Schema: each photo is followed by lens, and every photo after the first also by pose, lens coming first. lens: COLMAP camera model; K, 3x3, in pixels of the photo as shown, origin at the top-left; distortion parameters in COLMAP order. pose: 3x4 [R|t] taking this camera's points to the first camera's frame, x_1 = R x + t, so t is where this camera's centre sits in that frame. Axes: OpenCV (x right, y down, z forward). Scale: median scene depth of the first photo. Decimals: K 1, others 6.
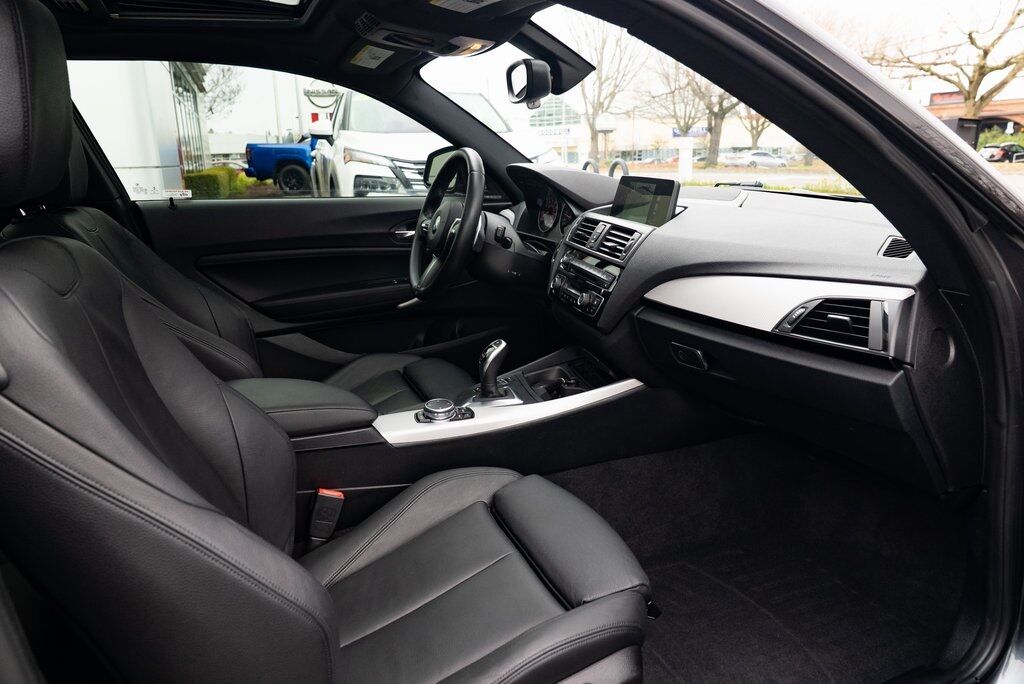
lens RADIAL K [[694.7, 0, 512.0], [0, 694.7, 342.0], [0, 0, 1]] dist [-0.036055, 0.022137]
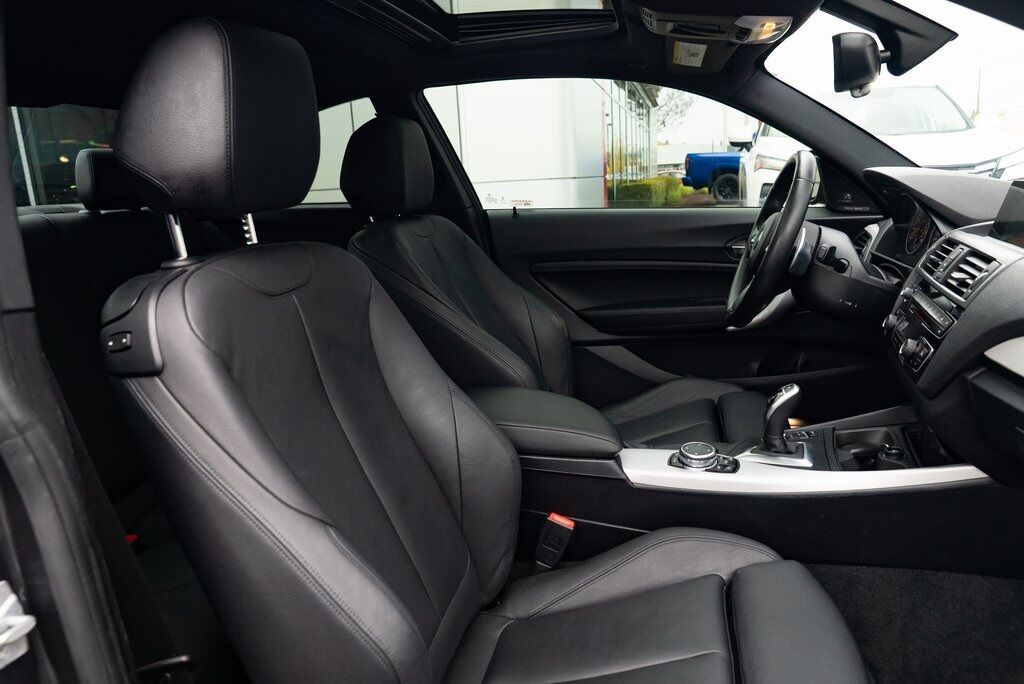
lens RADIAL K [[694.7, 0, 512.0], [0, 694.7, 342.0], [0, 0, 1]] dist [-0.036055, 0.022137]
pose [[0.820430, 0.110492, -0.560969, 0.158875], [-0.117213, 0.992814, 0.024124, -0.032825], [0.559603, 0.045961, 0.827485, 0.141091]]
